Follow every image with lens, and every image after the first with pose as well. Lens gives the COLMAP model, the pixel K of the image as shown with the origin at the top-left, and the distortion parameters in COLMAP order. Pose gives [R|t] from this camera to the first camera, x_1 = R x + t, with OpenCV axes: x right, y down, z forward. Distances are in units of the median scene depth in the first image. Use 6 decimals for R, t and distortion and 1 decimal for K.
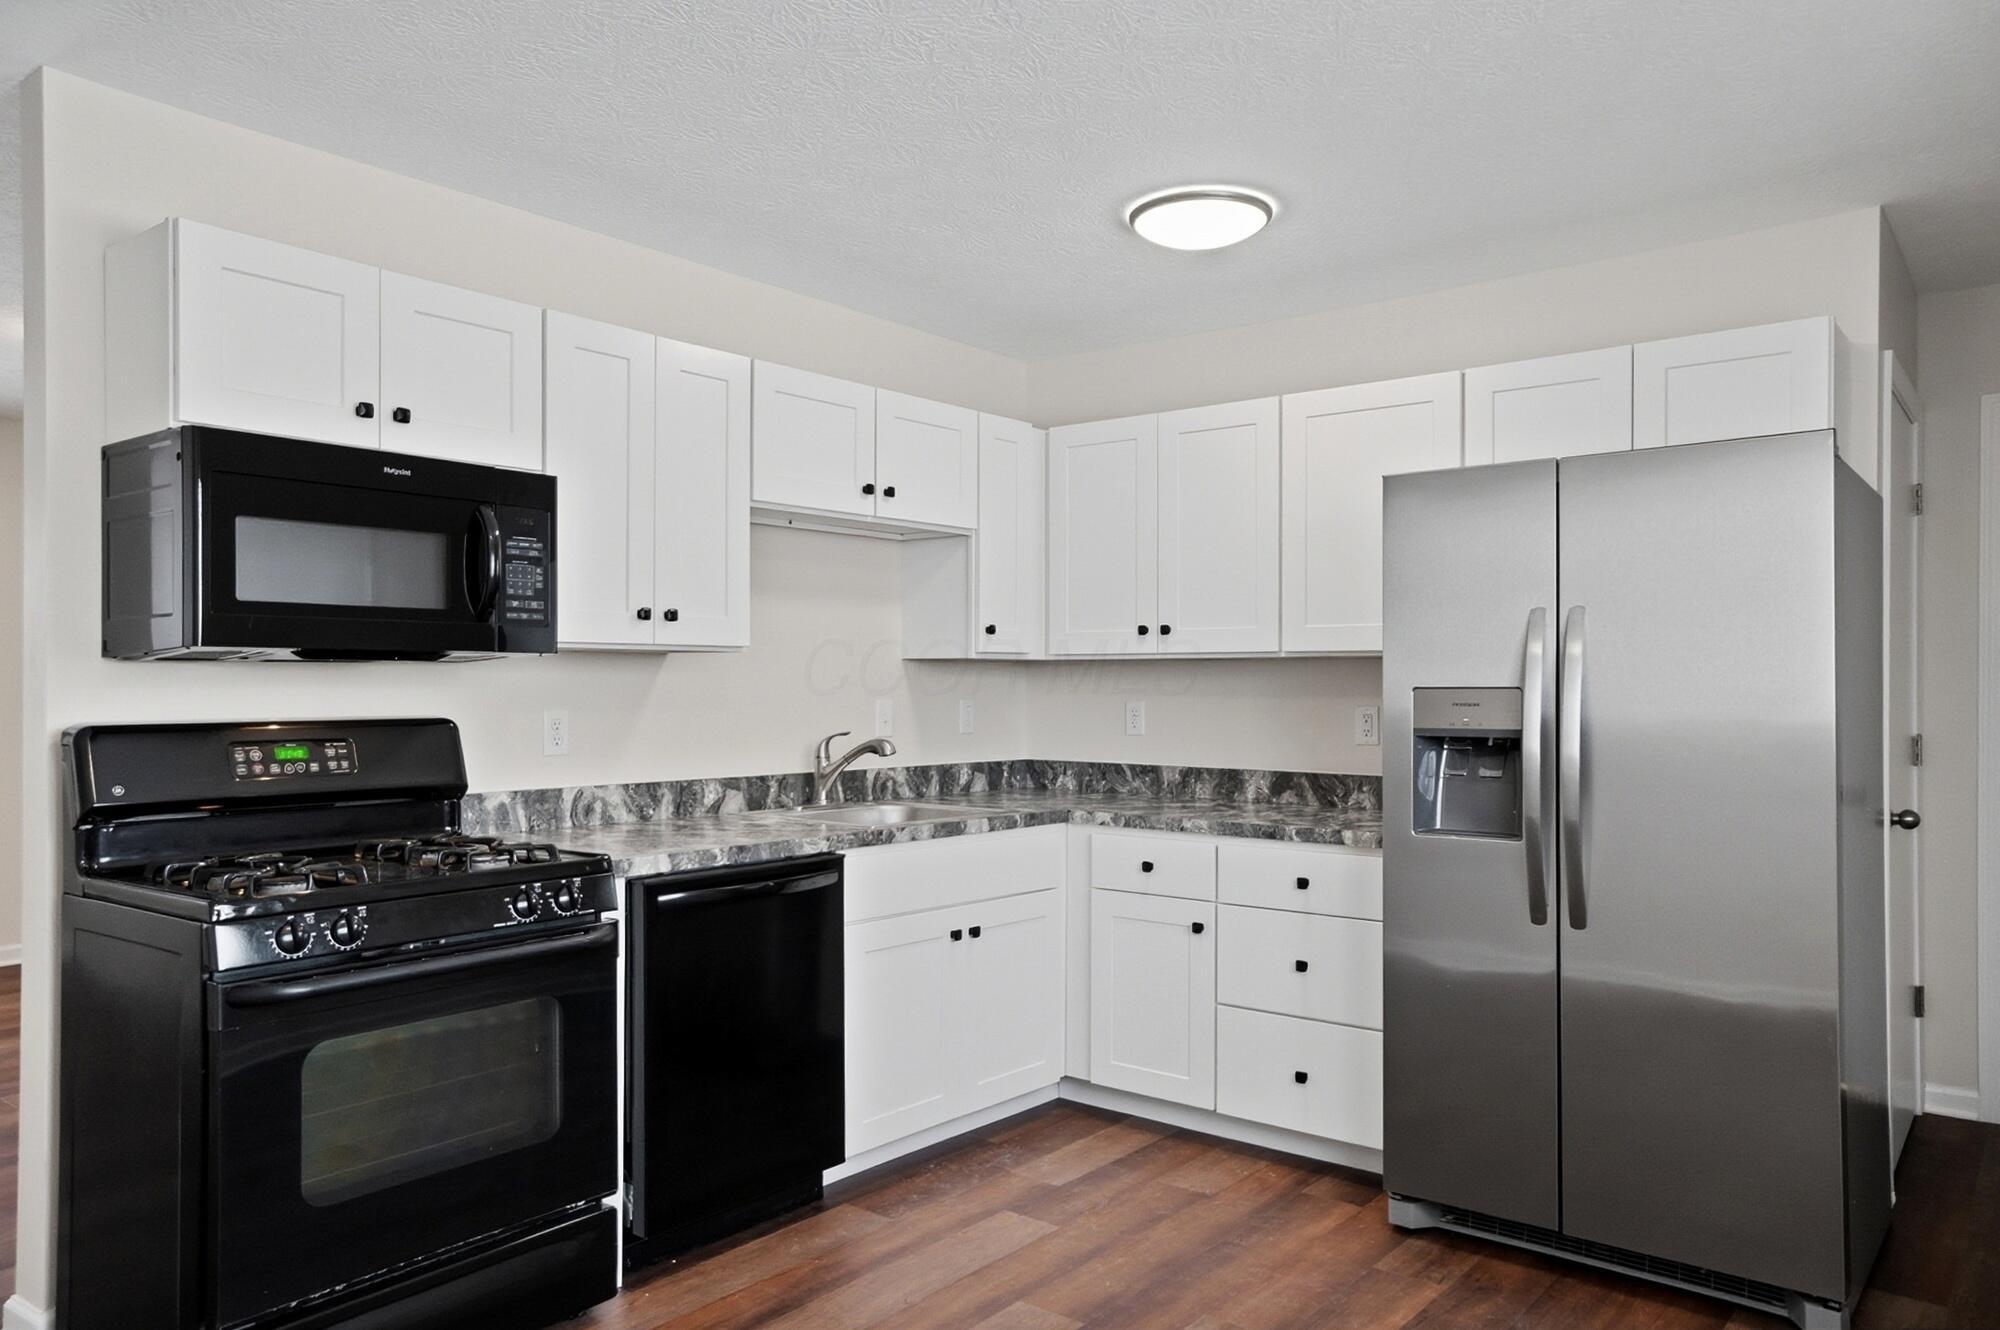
lens RADIAL K [[1429.0, 0, 977.1], [0, 1429.0, 682.2], [0, 0, 1]] dist [0.006251, 0.005888]
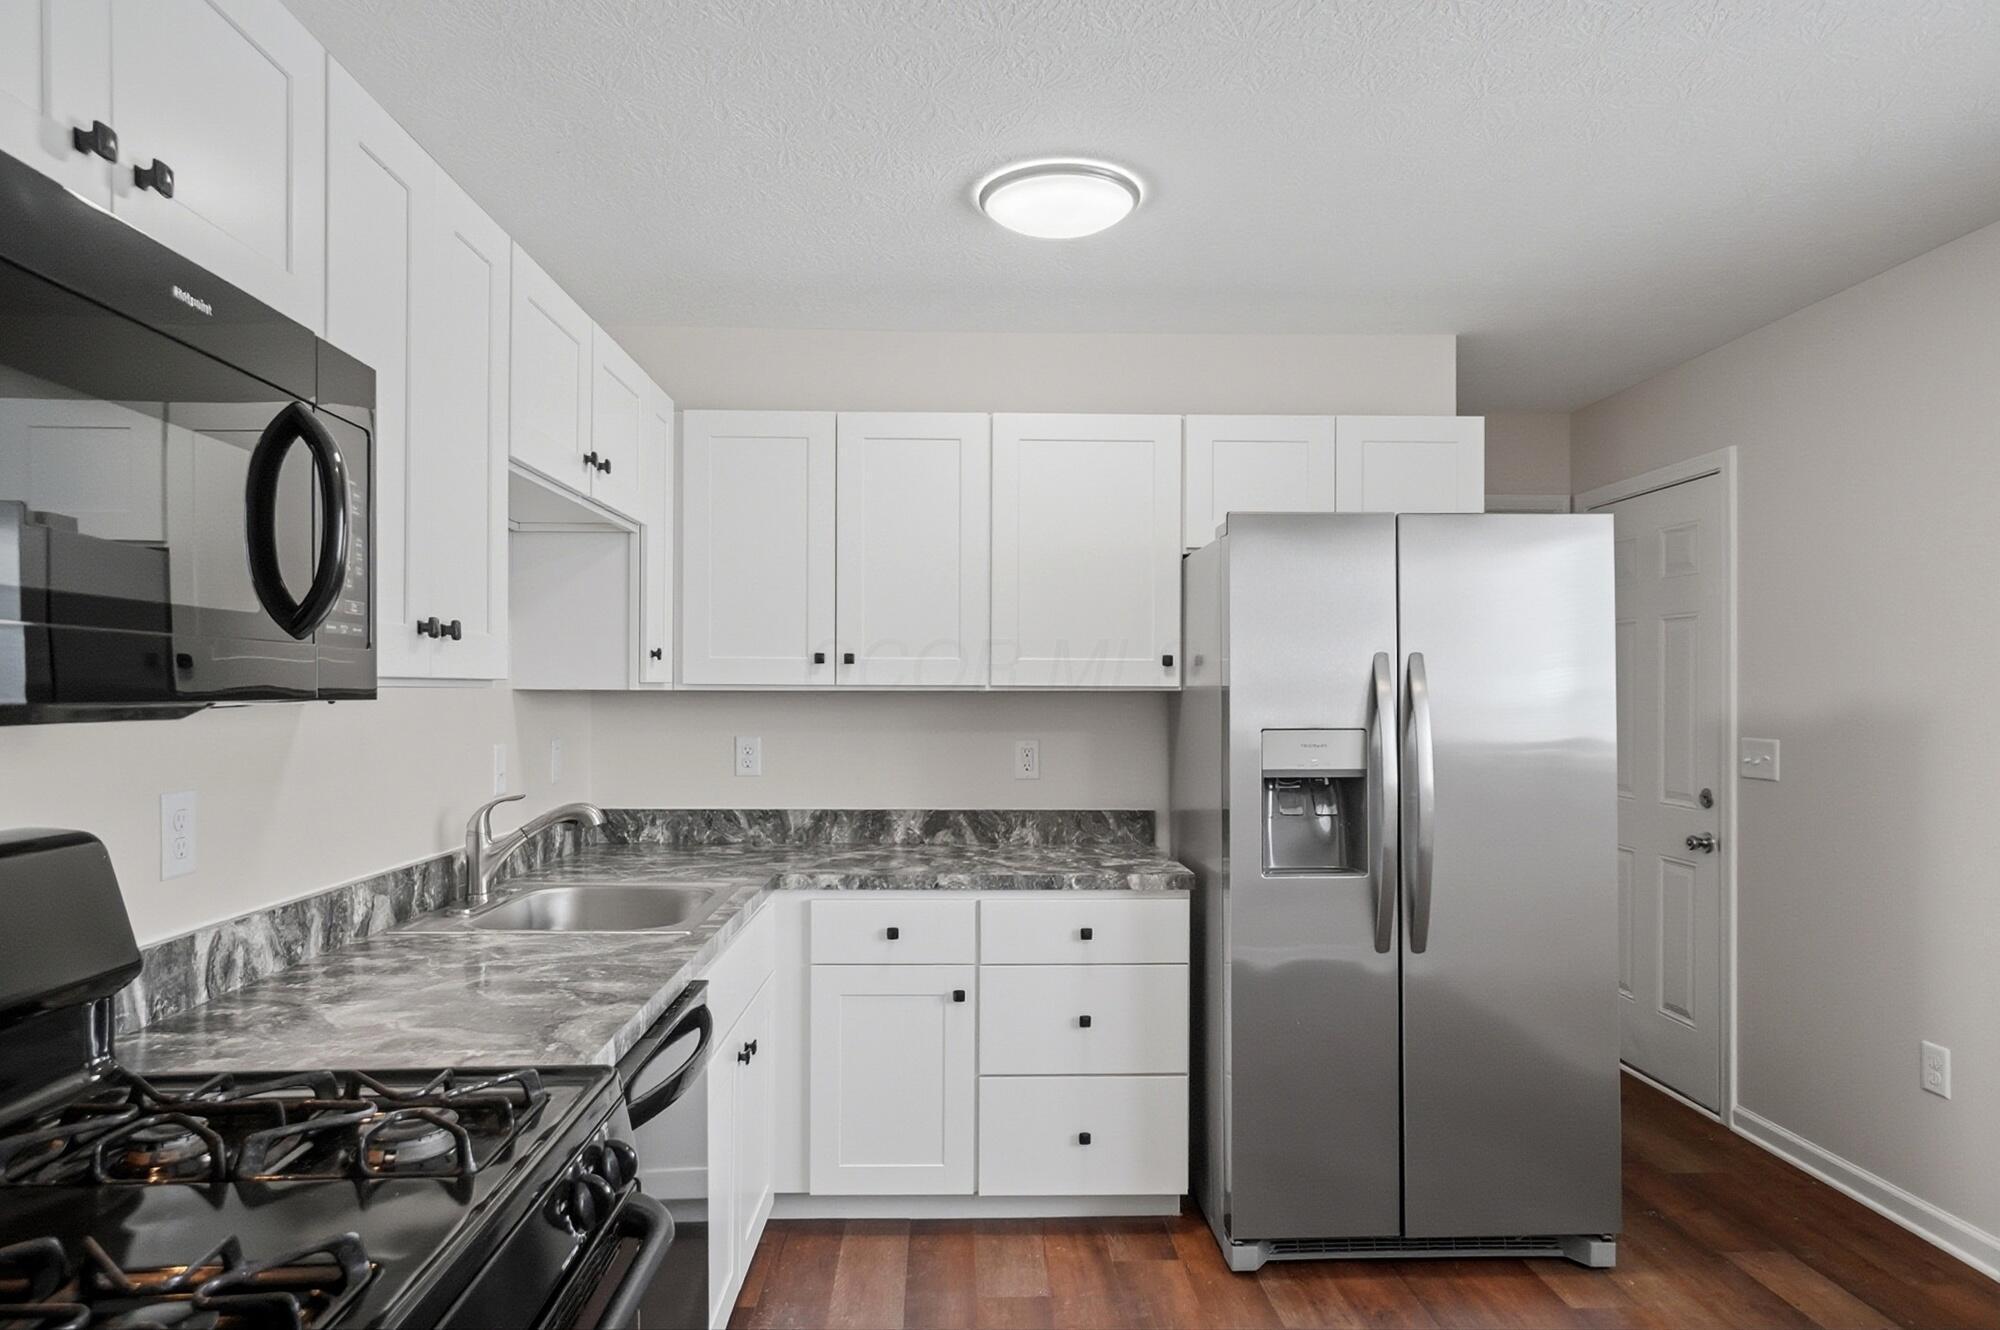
lens RADIAL K [[1258.9, 0, 1003.6], [0, 1258.9, 702.4], [0, 0, 1]] dist [-0.006210, -0.000344]
pose [[0.750301, -0.005040, 0.661078, -0.336235], [-0.002110, 0.999948, 0.010019, -0.019093], [-0.661093, -0.008912, 0.750251, 0.382348]]
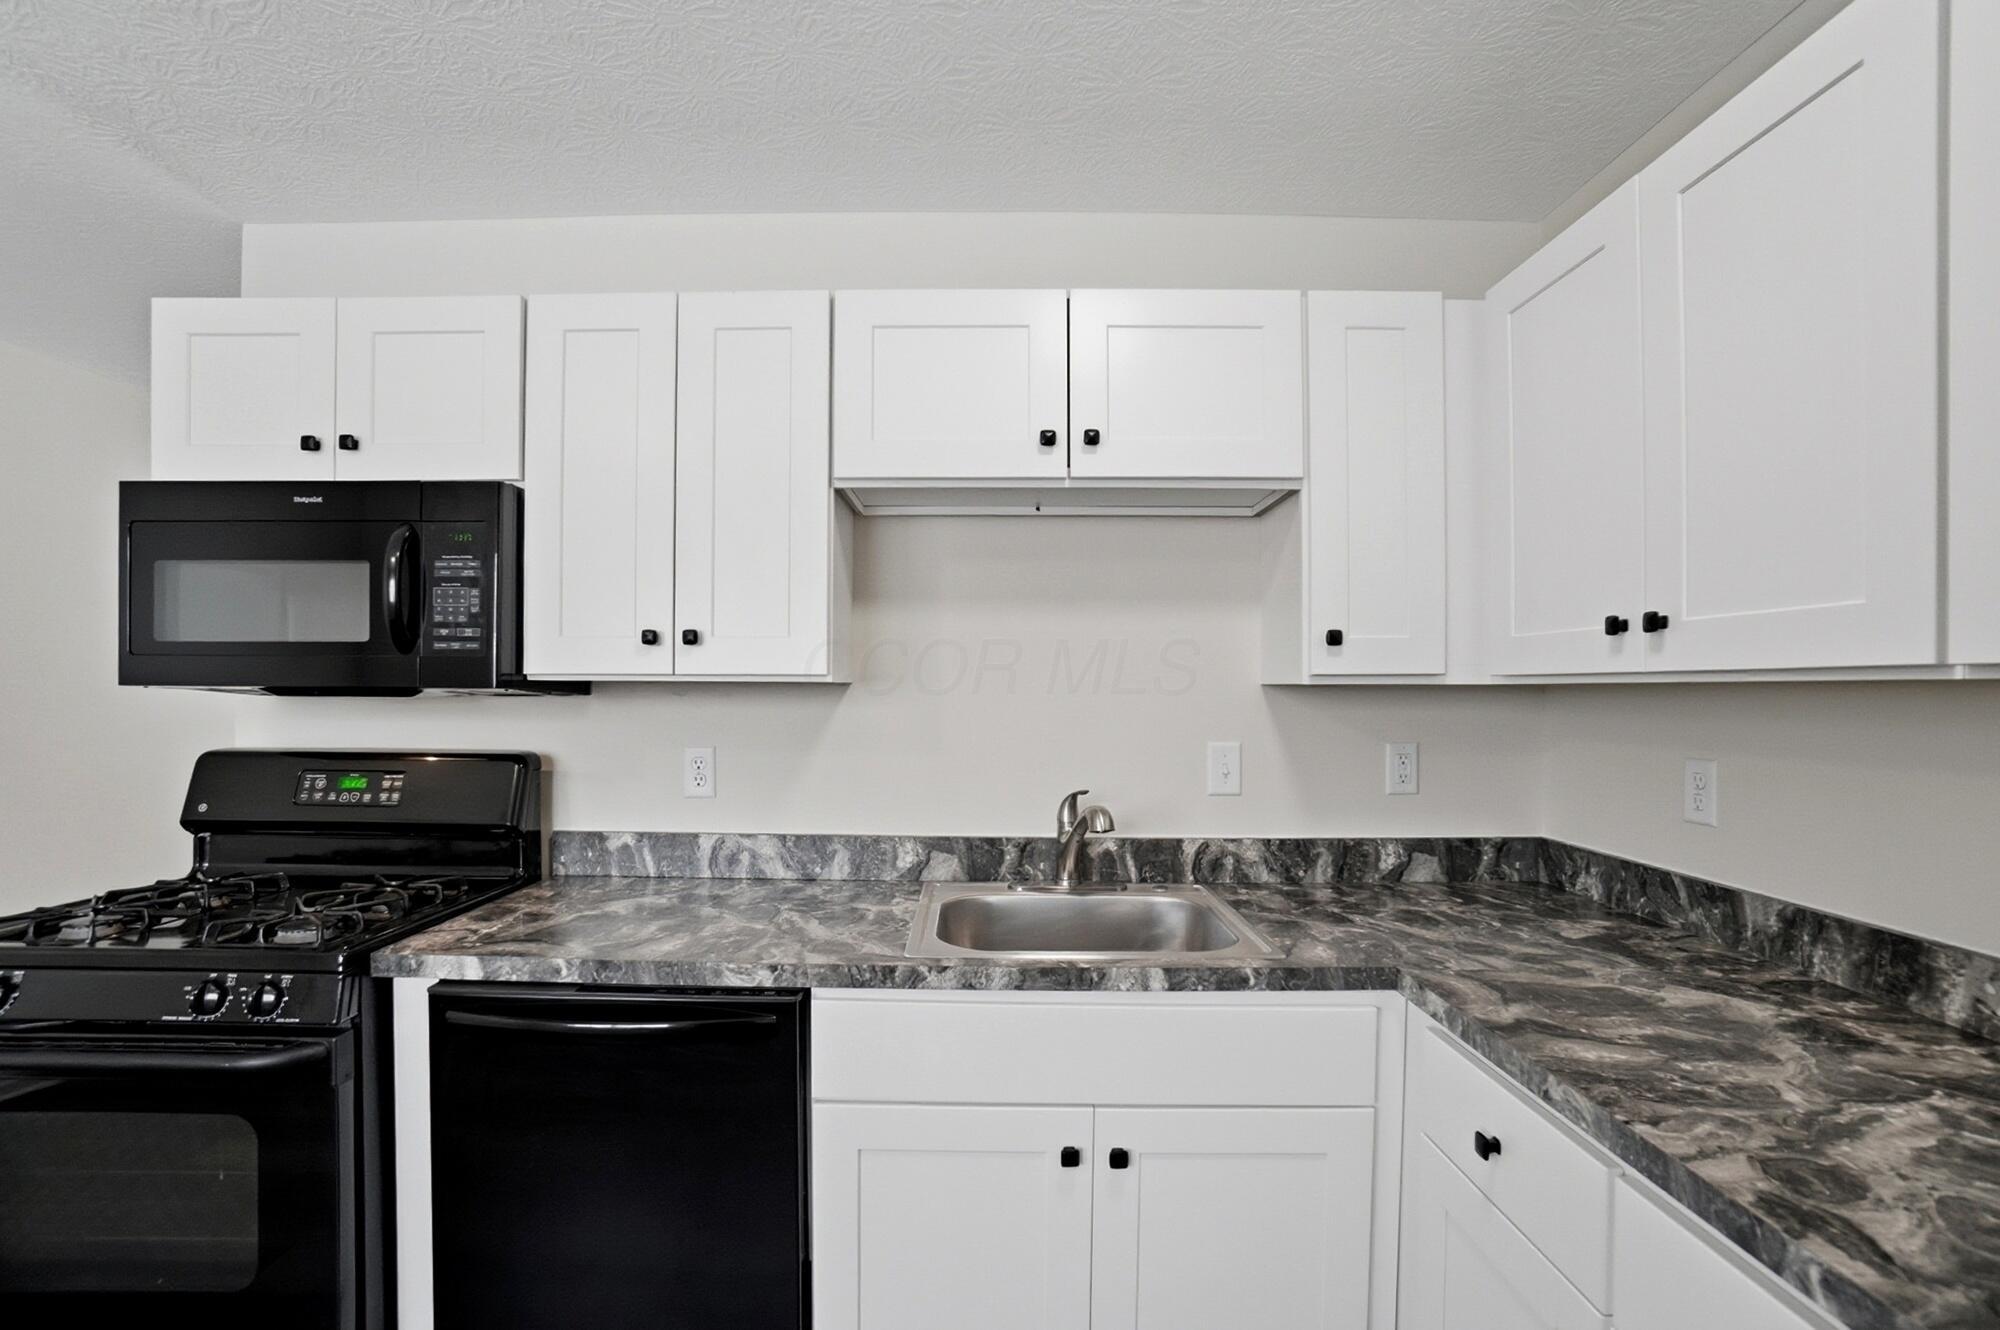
lens RADIAL K [[908.7, 0, 976.2], [0, 908.7, 685.3], [0, 0, 1]] dist [-0.077707, 0.029508]
pose [[0.623223, -0.002971, -0.782038, 0.235543], [-0.001661, 0.999986, -0.005122, -0.015128], [0.782042, 0.004491, 0.623209, 0.699401]]
